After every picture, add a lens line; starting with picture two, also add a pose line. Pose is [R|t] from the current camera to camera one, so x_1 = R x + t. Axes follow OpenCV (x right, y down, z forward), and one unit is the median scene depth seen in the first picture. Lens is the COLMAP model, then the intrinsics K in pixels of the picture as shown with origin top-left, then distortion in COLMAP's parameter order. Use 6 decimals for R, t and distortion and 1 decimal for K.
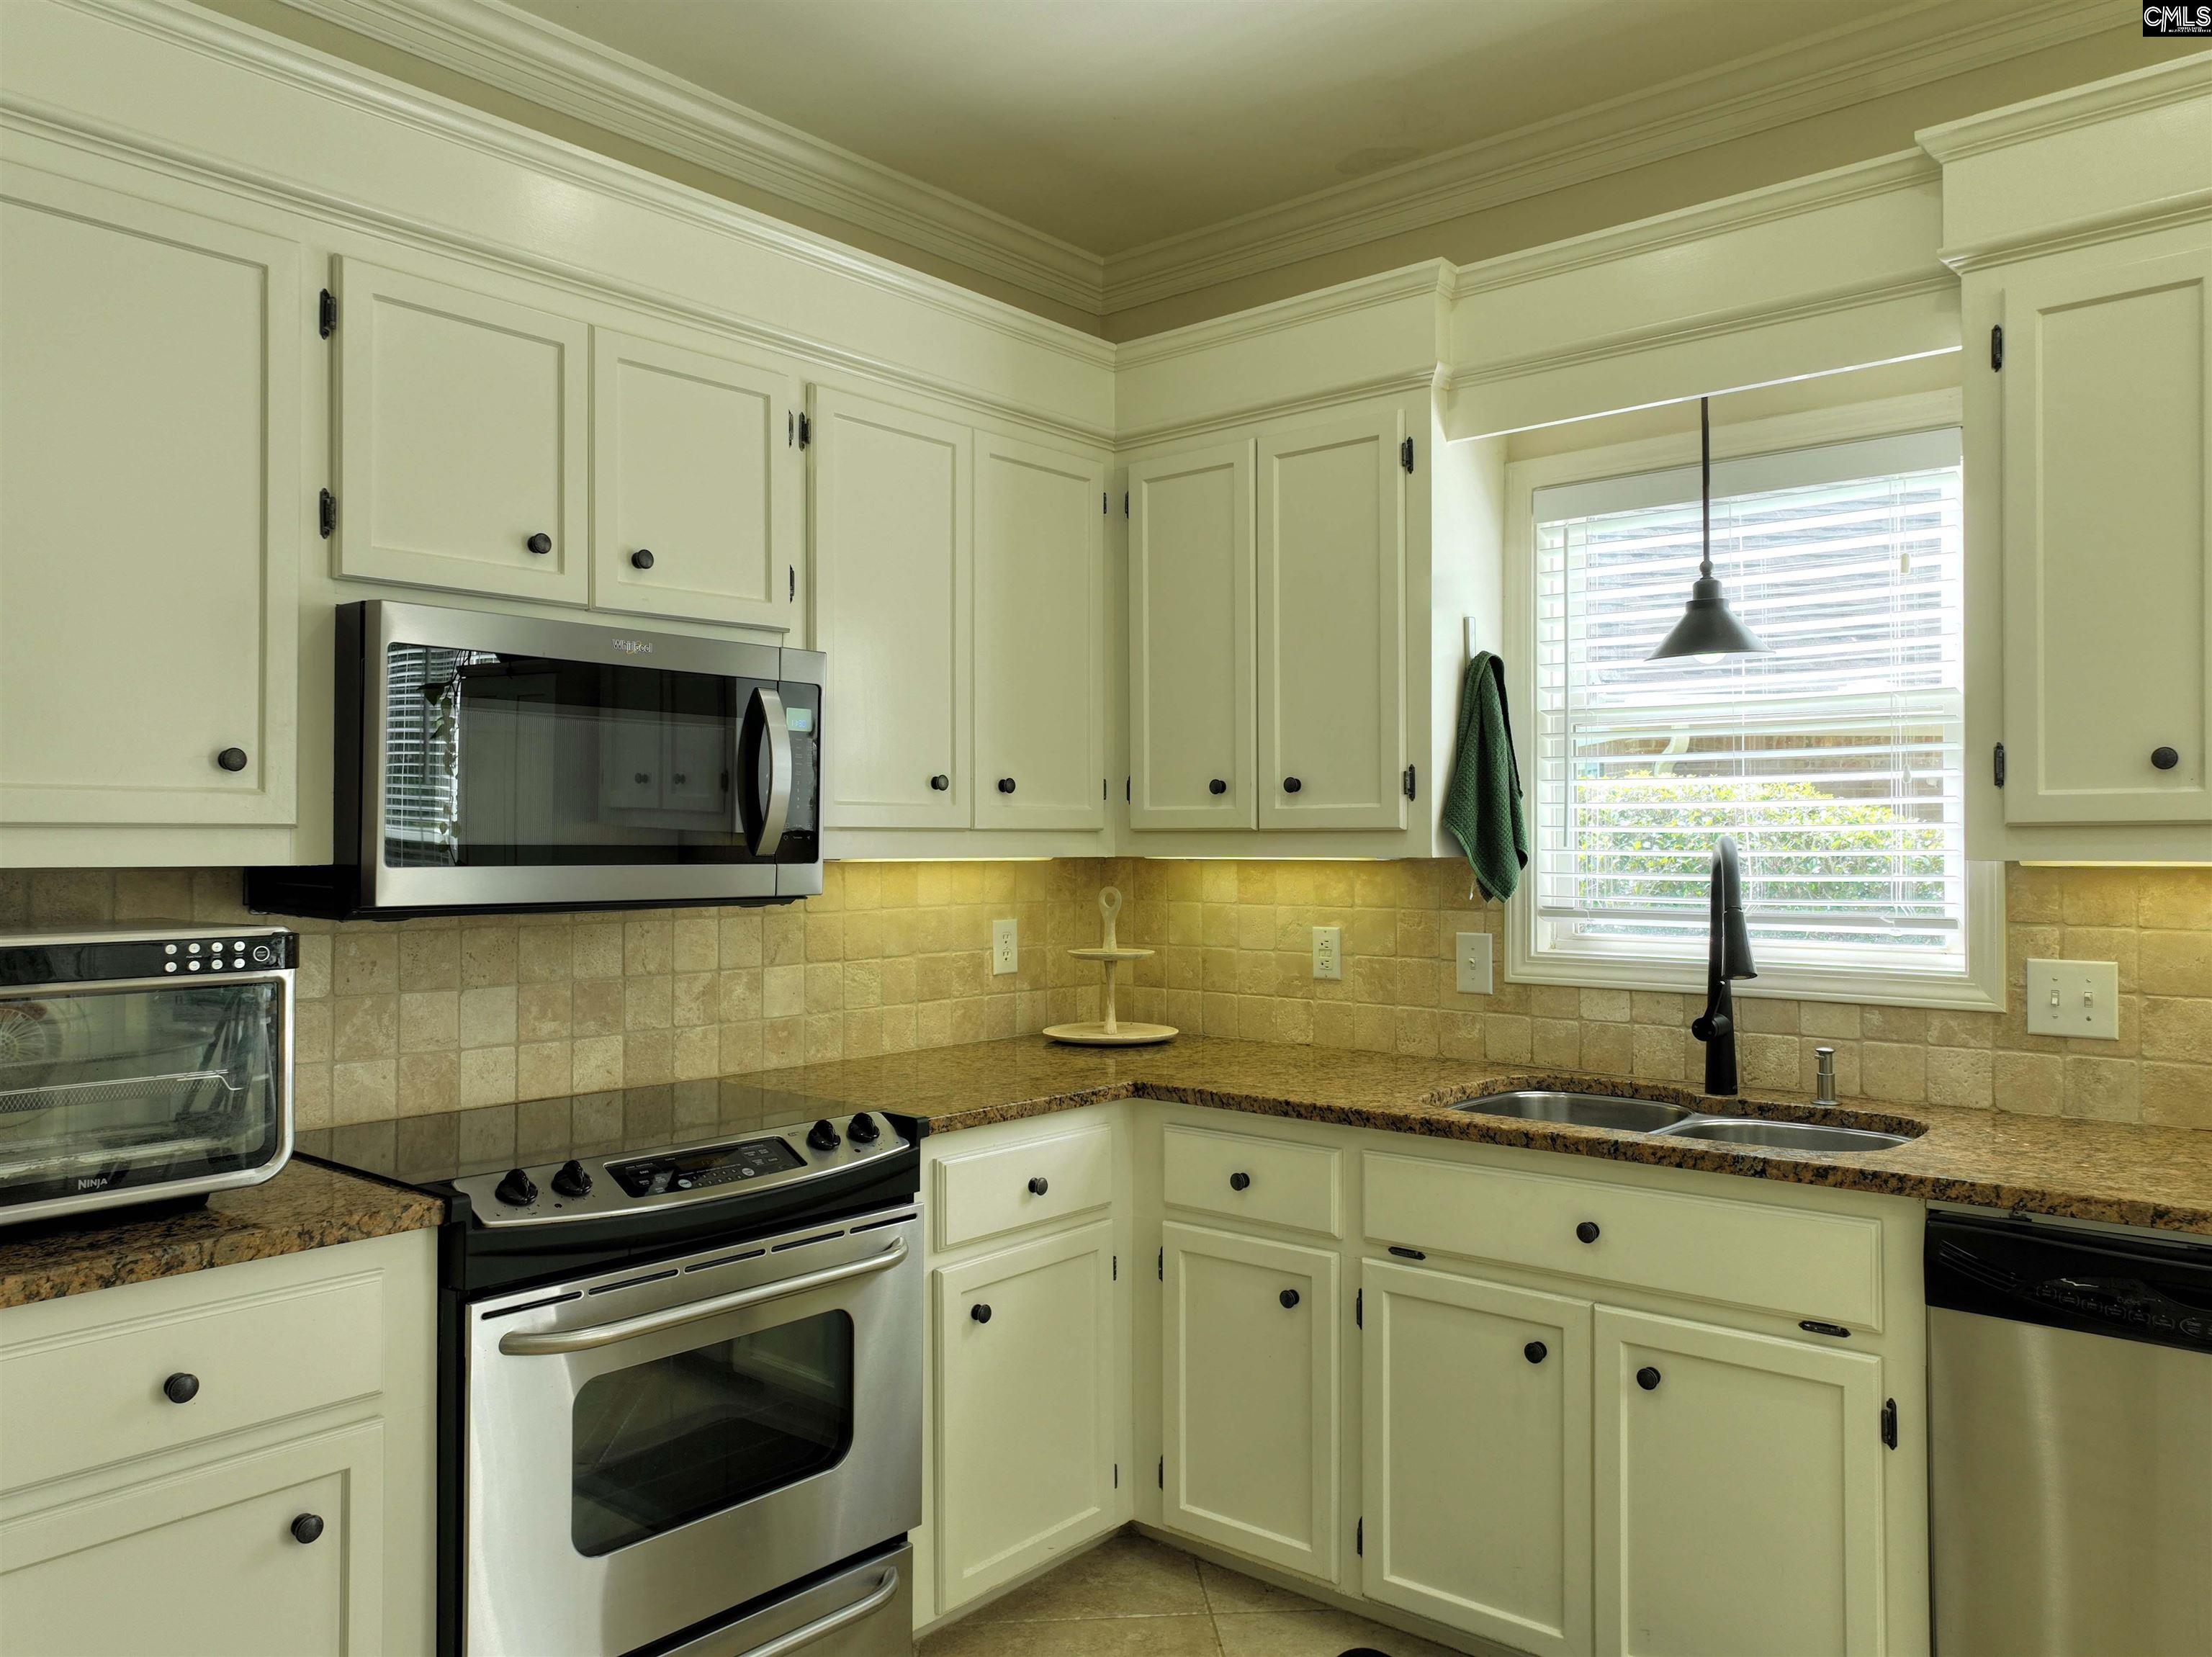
lens RADIAL K [[1582.3, 0, 1106.0], [0, 1582.3, 828.5], [0, 0, 1]] dist [0.001004, 0.011224]
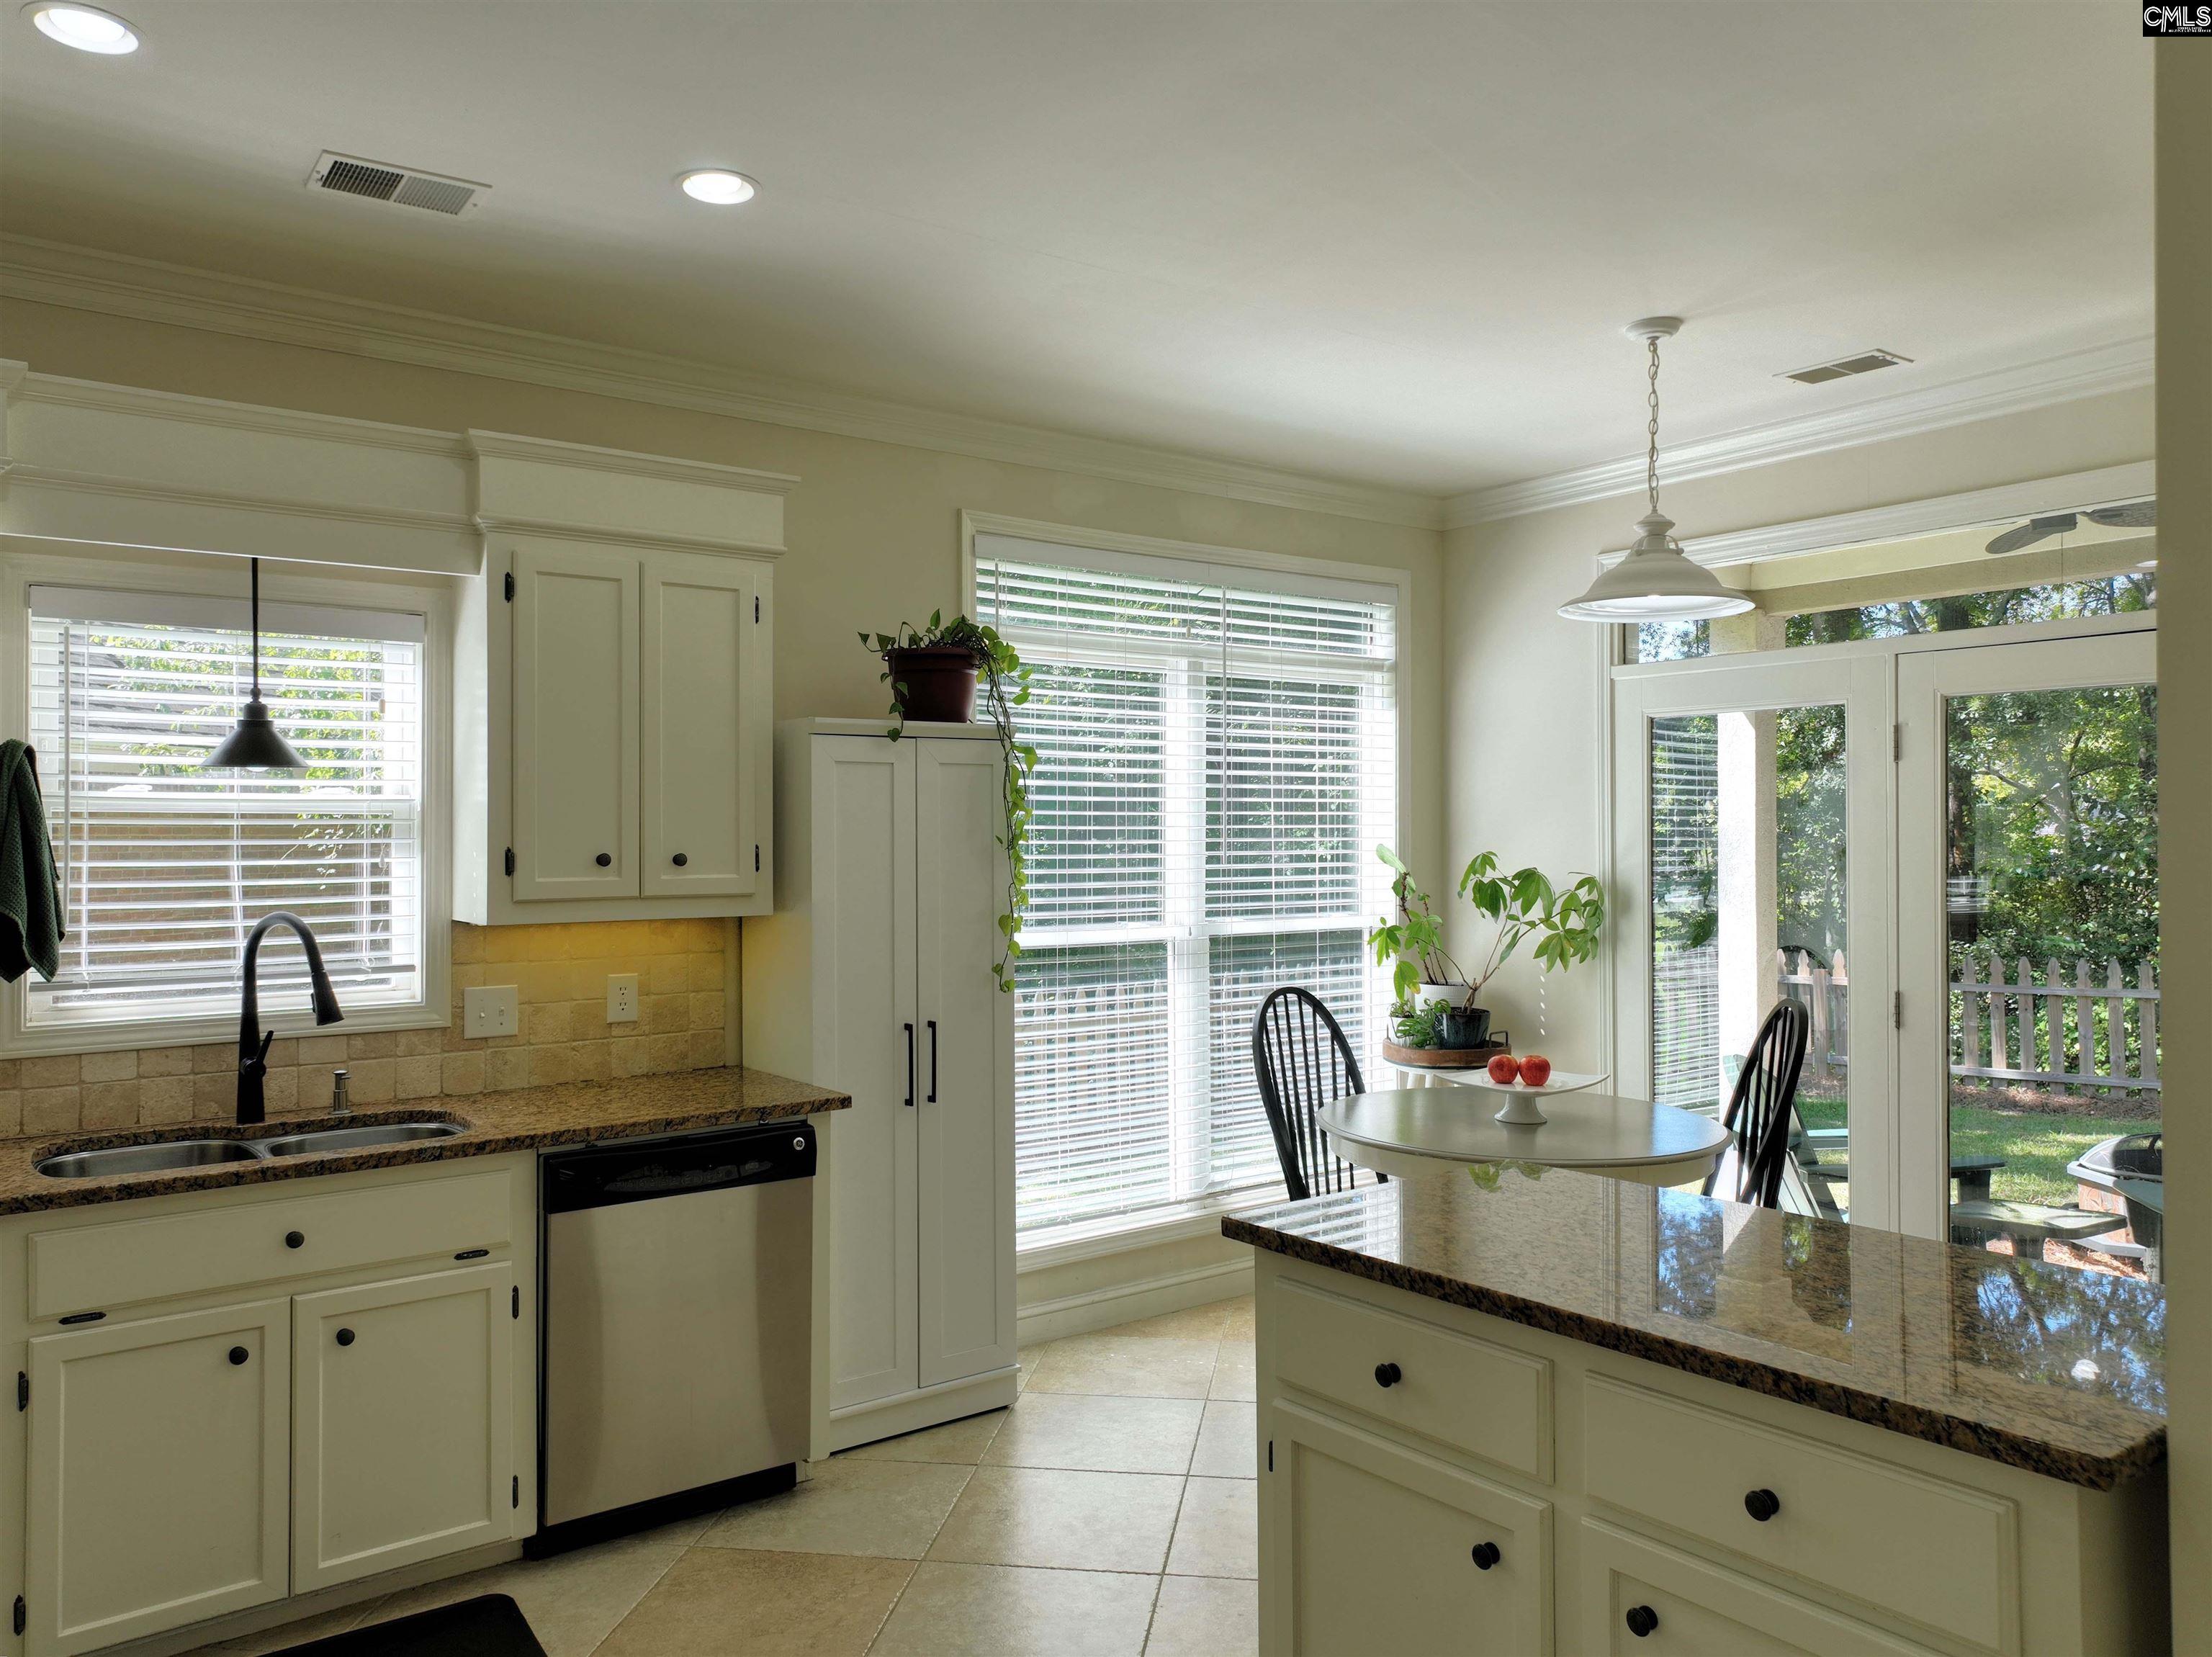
lens RADIAL K [[1582.3, 0, 1106.0], [0, 1582.3, 828.5], [0, 0, 1]] dist [0.001004, 0.011224]
pose [[0.228768, 0.005765, 0.973464, -0.665664], [-0.002546, 0.999983, -0.005324, -0.055527], [-0.973478, -0.001261, 0.228779, 0.080059]]
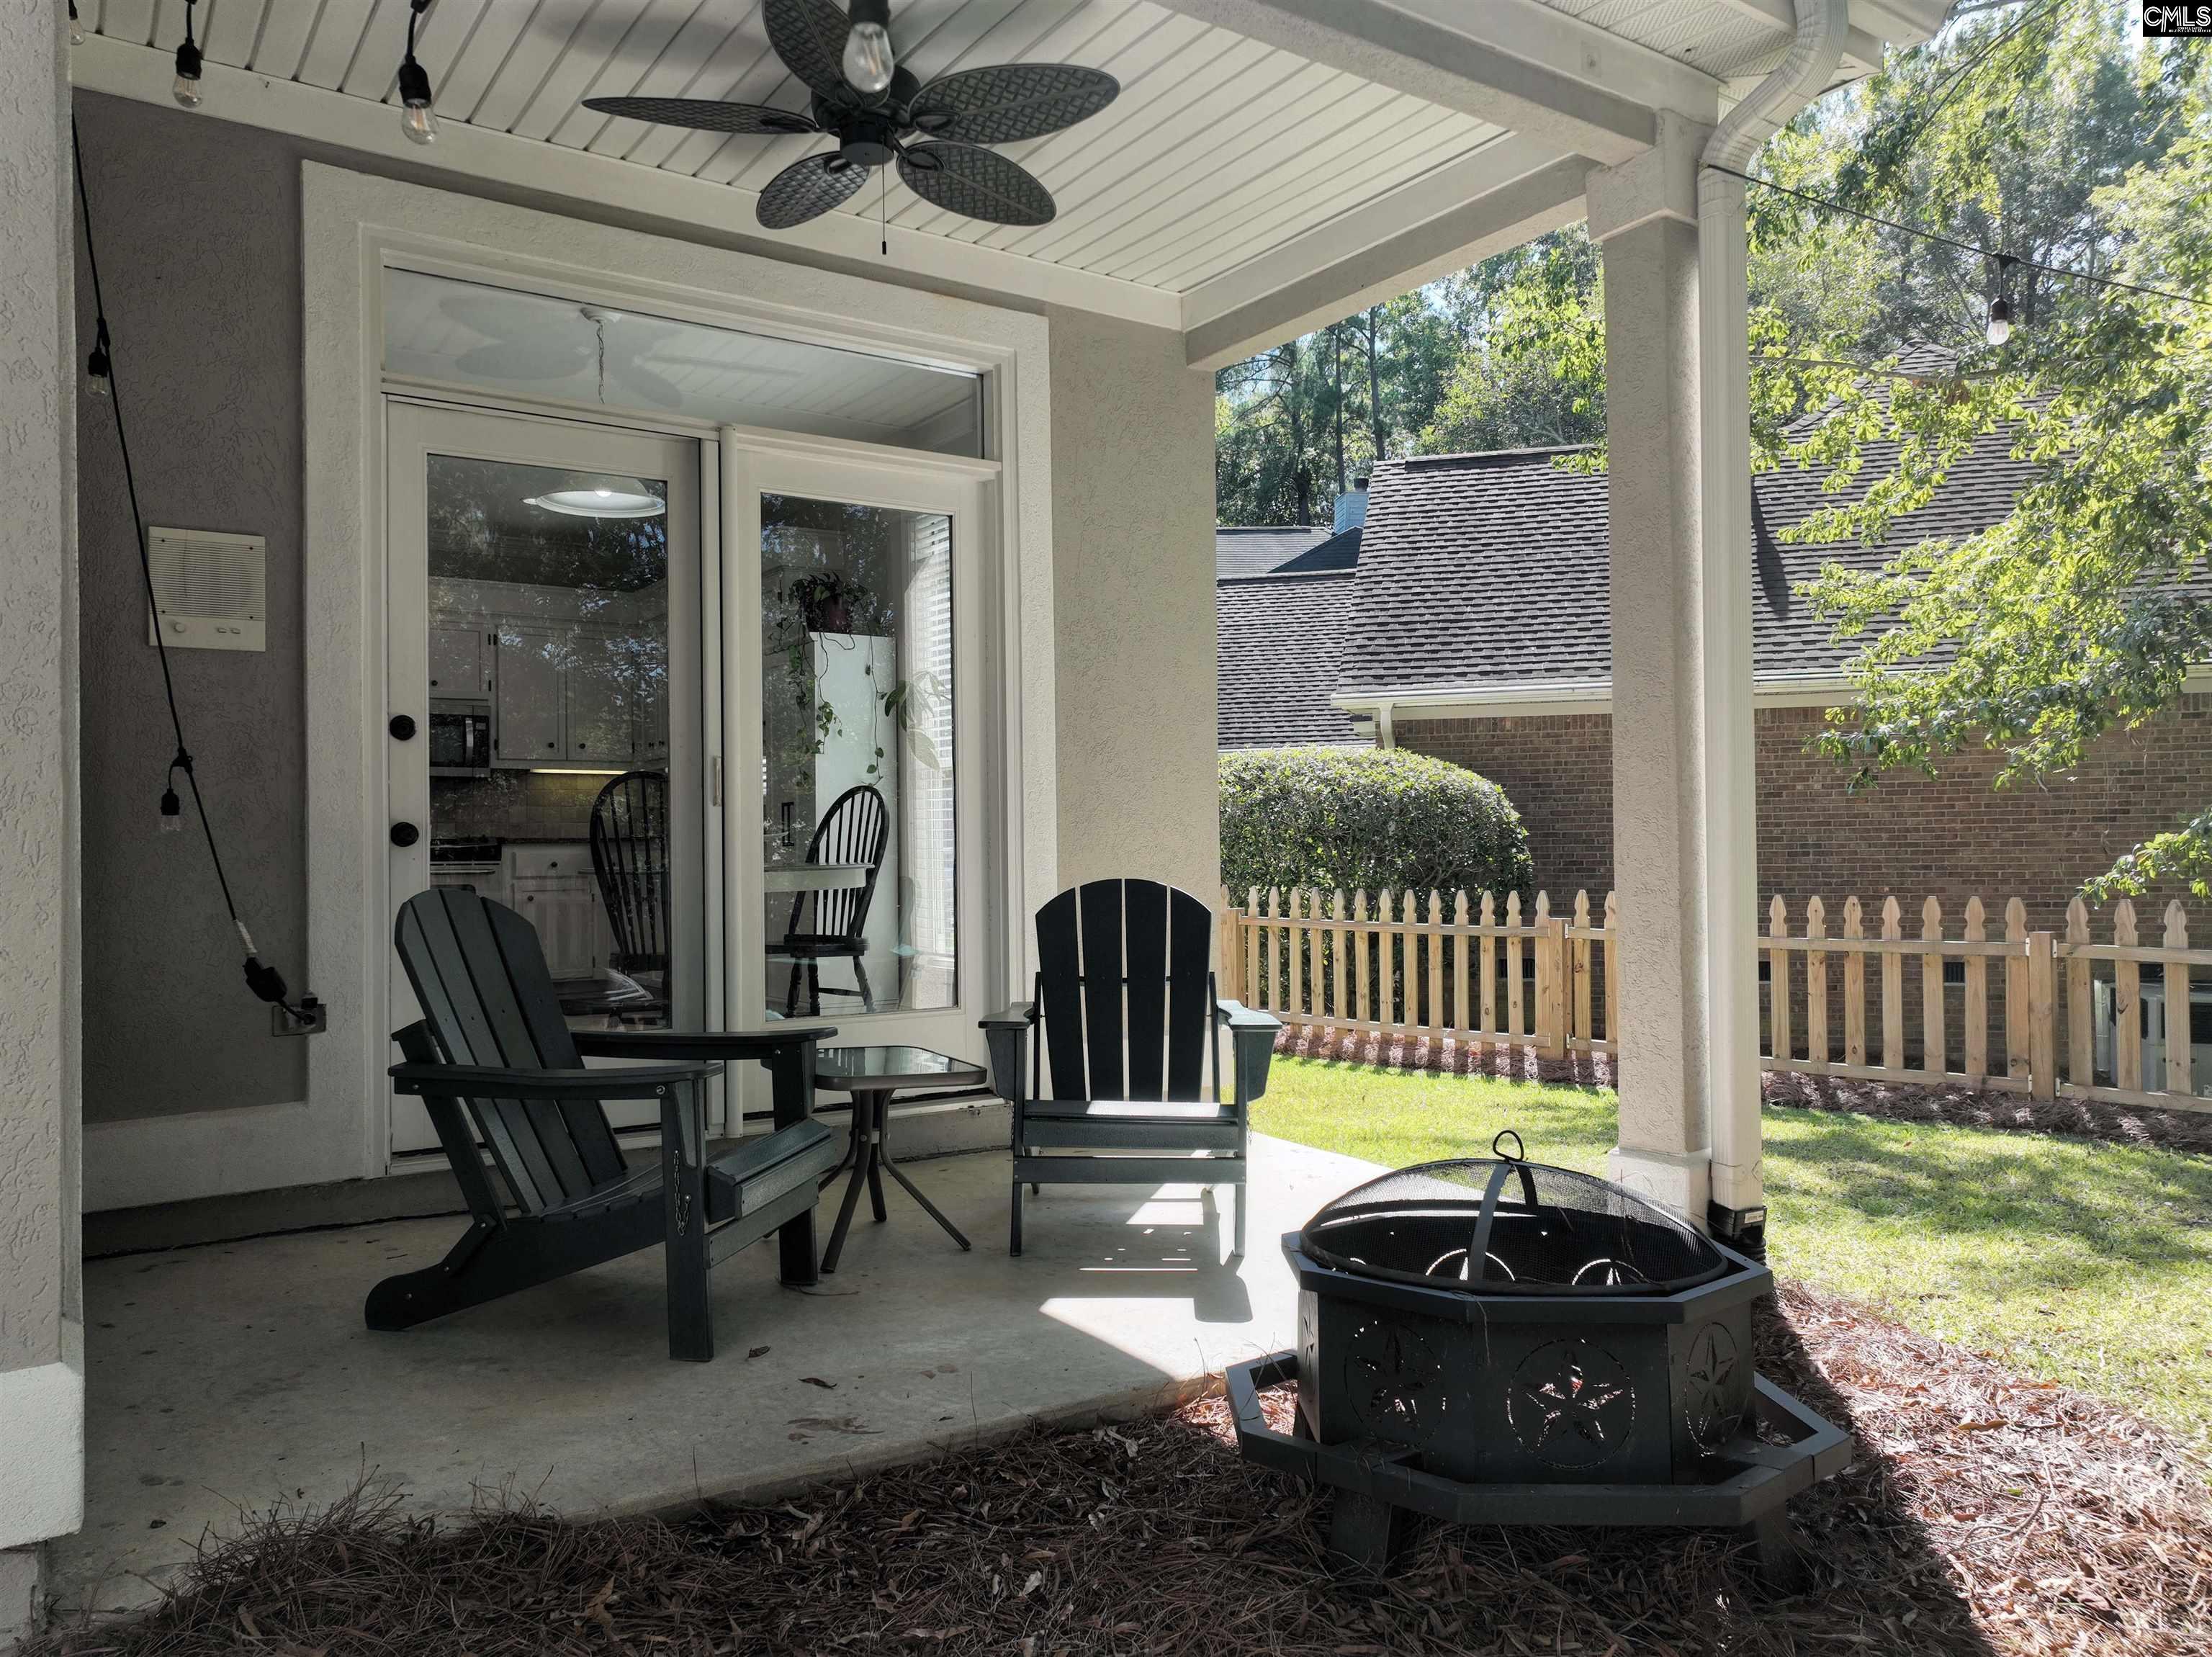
lens RADIAL K [[1582.3, 0, 1106.0], [0, 1582.3, 828.5], [0, 0, 1]] dist [0.001004, 0.011224]
pose [[0.962285, -0.014747, -0.271644, 1.981828], [0.014522, 0.999891, -0.002837, 0.176500], [0.271656, -0.001215, 0.962394, -1.887940]]
